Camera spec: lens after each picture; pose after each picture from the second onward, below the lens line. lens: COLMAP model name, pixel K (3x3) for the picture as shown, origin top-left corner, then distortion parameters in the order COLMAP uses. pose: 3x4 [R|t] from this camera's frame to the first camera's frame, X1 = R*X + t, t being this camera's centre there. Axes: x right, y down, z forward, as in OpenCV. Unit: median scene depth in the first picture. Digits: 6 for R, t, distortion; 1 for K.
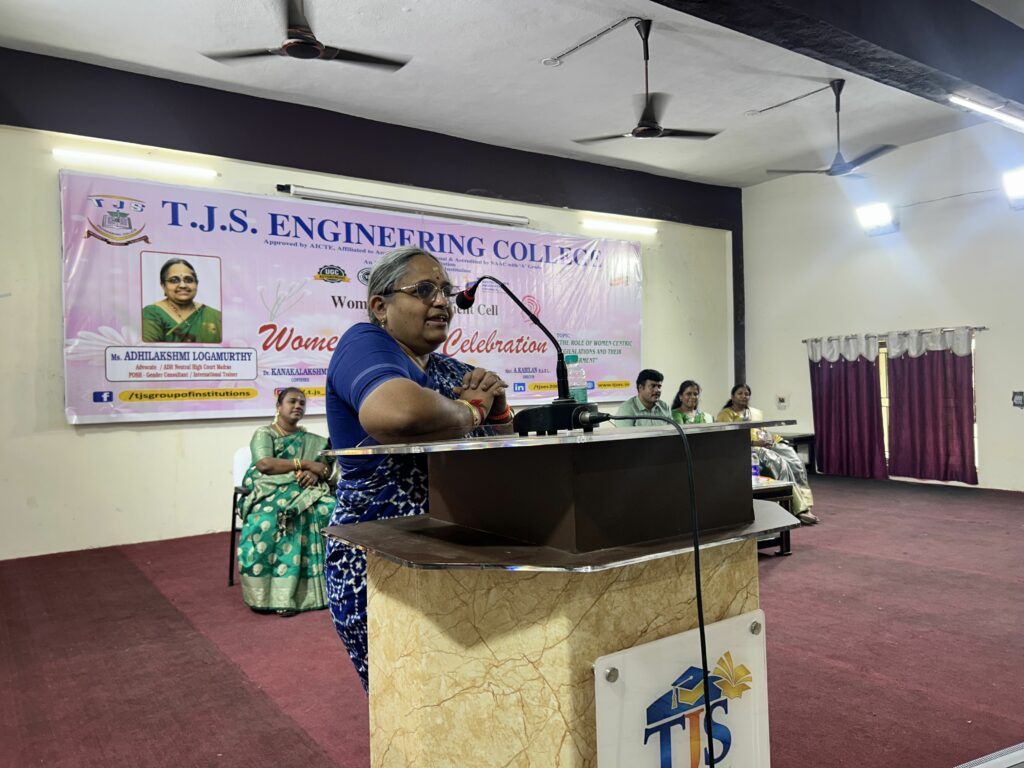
lens RADIAL K [[771.1, 0, 509.1], [0, 771.1, 387.0], [0, 0, 1]] dist [0.058987, -0.061605]
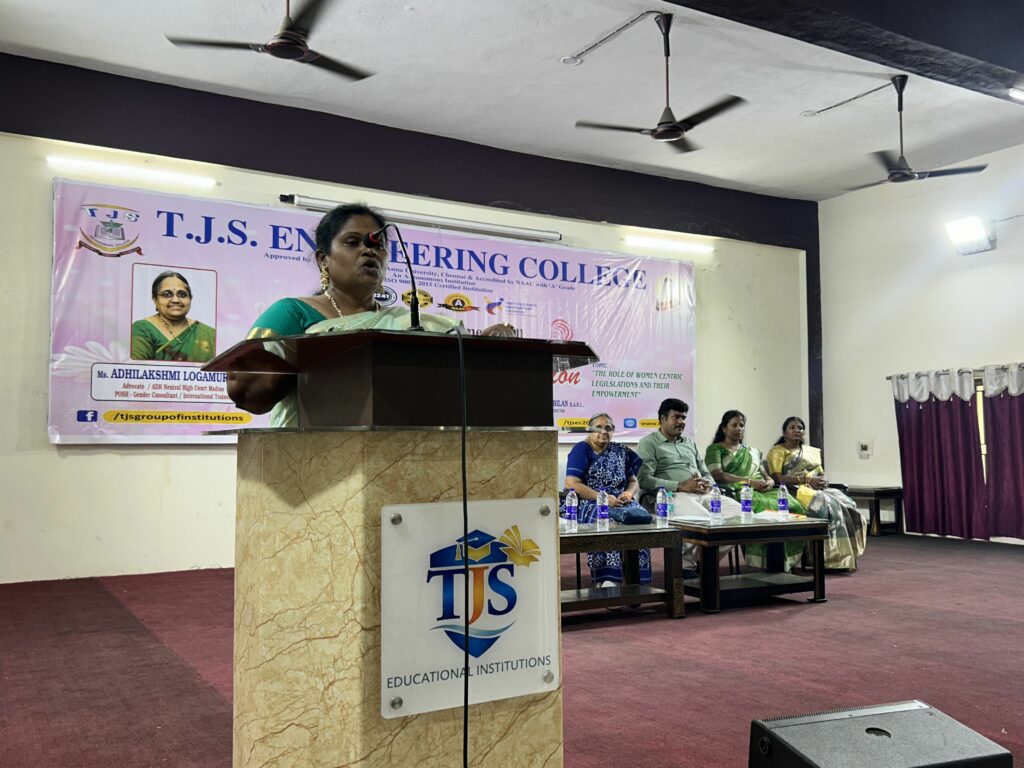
lens RADIAL K [[928.2, 0, 509.6], [0, 928.2, 397.2], [0, 0, 1]] dist [0.128575, -0.250784]
pose [[0.996744, 0.013941, -0.079418, 0.069017], [-0.018392, 0.998284, -0.055600, 0.039643], [0.078507, 0.056880, 0.995290, -0.082815]]
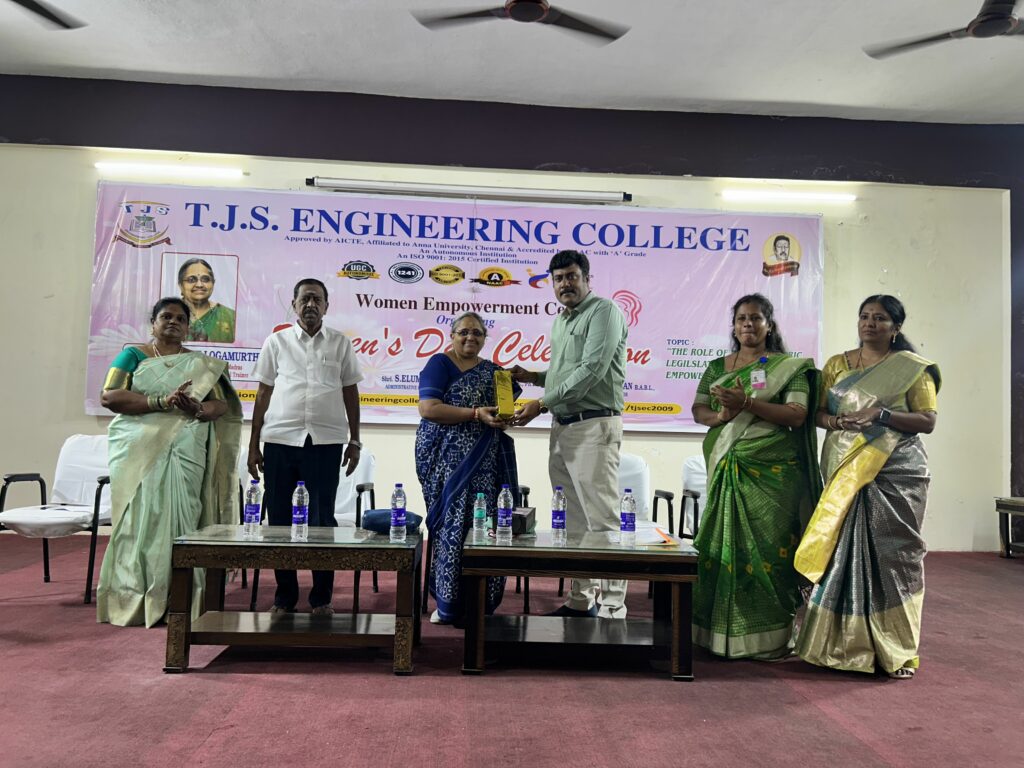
lens RADIAL K [[767.9, 0, 509.4], [0, 767.9, 393.0], [0, 0, 1]] dist [0.074142, -0.082372]
pose [[0.847671, 0.019831, -0.530152, 0.436500], [-0.049390, 0.997911, -0.041643, 0.029666], [0.528218, 0.061483, 0.846880, 0.356330]]
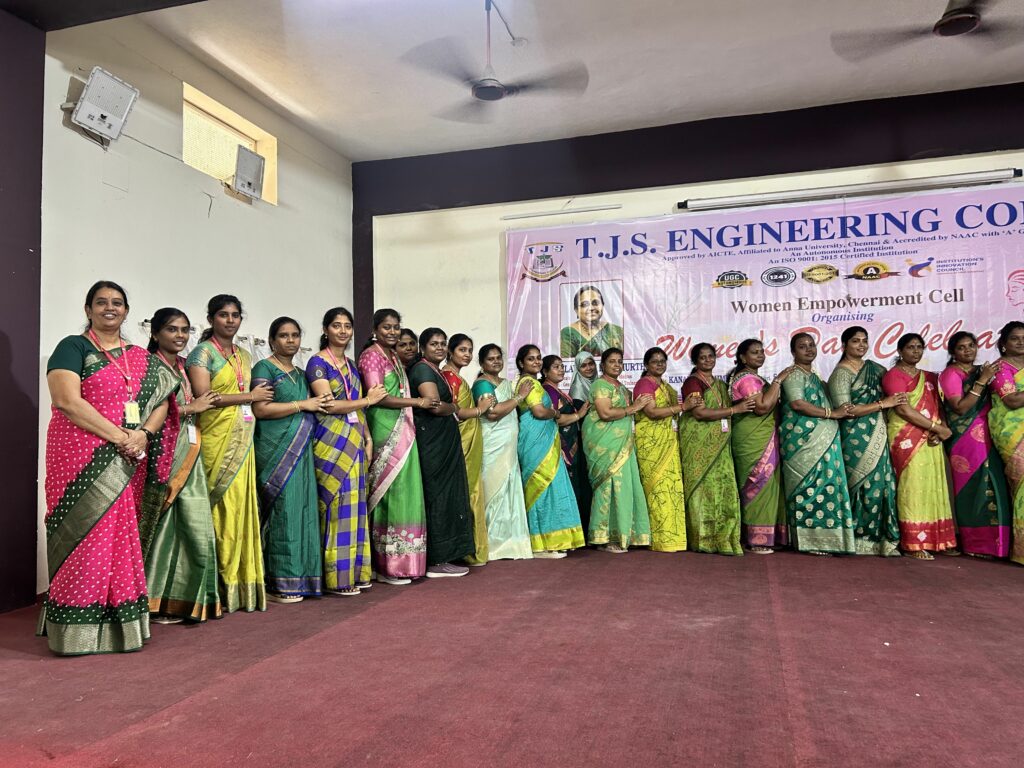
lens RADIAL K [[771.1, 0, 509.1], [0, 771.1, 387.0], [0, 0, 1]] dist [0.058987, -0.061605]
pose [[0.613070, -0.027088, -0.789564, 0.402231], [-0.005618, 0.999237, -0.038643, 0.033289], [0.790009, 0.028127, 0.612450, 0.185028]]
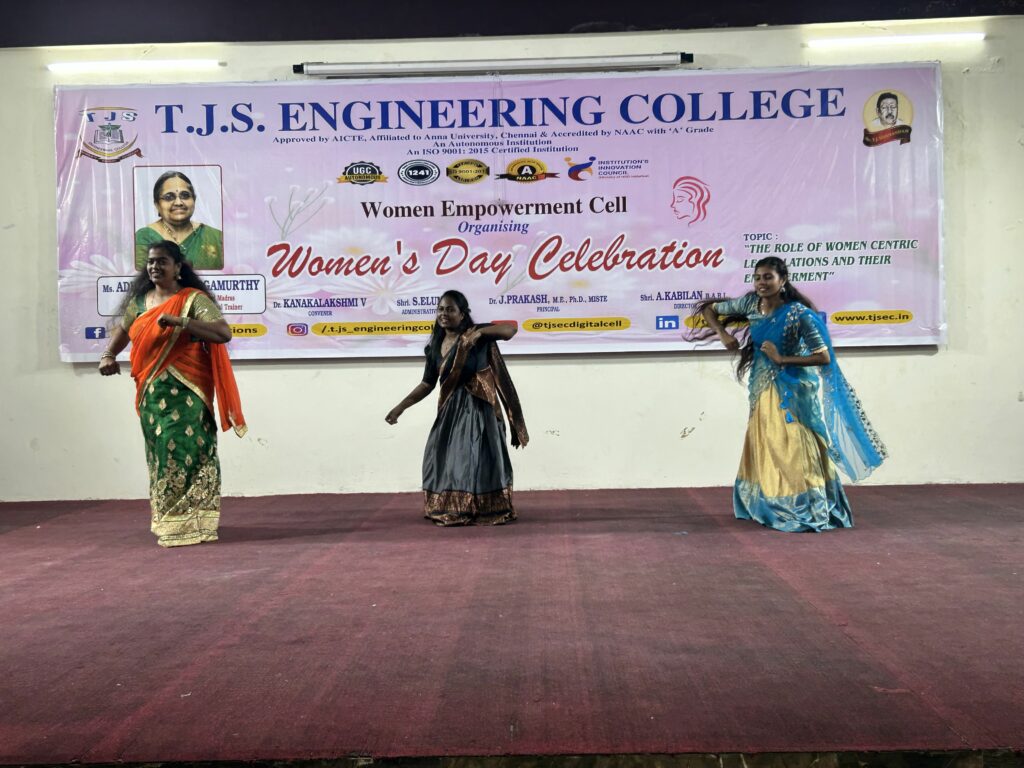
lens RADIAL K [[1302.0, 0, 507.9], [0, 1302.0, 378.9], [0, 0, 1]] dist [0.162044, -0.374750]
pose [[0.797195, 0.010032, -0.603638, 0.708661], [0.000355, 0.999854, 0.017085, 0.036039], [0.603721, -0.013834, 0.797075, 0.065764]]
